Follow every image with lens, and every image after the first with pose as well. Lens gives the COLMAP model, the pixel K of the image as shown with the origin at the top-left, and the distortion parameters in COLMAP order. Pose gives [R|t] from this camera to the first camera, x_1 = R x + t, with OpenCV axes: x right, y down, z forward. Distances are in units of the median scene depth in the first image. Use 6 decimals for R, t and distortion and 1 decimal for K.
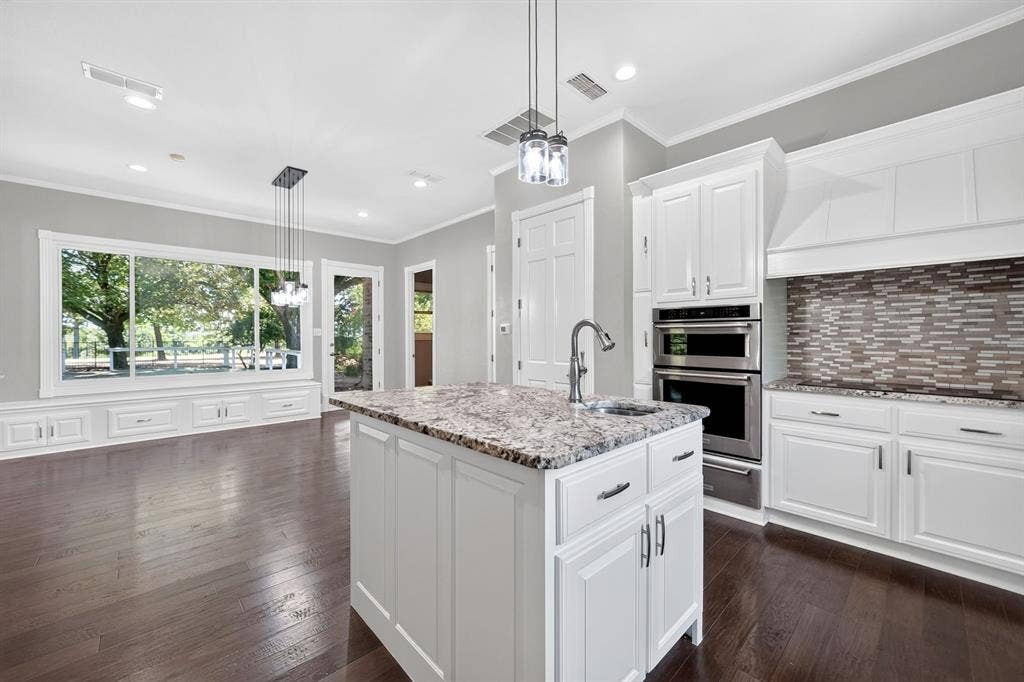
lens RADIAL K [[405.8, 0, 512.0], [0, 405.8, 330.5], [0, 0, 1]] dist [-0.002459, -0.000387]
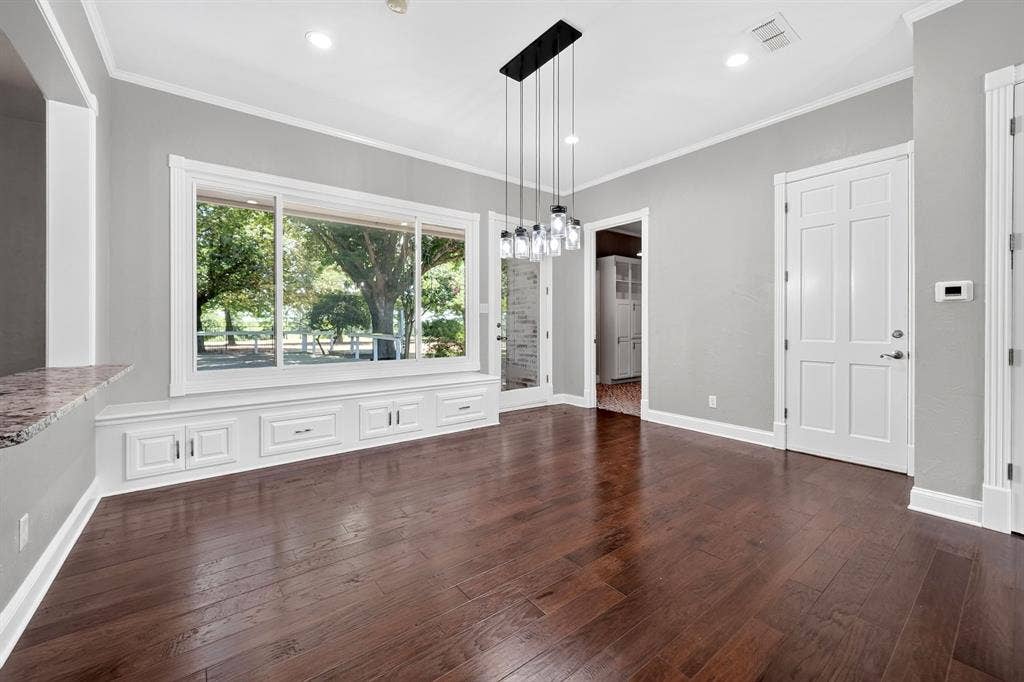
lens RADIAL K [[413.0, 0, 496.2], [0, 413.0, 320.5], [0, 0, 1]] dist [0.024778, -0.000100]
pose [[0.991853, 0.004414, -0.127309, -0.333832], [-0.003878, 0.999983, 0.004460, 0.019471], [0.127327, -0.003930, 0.991853, 0.226079]]
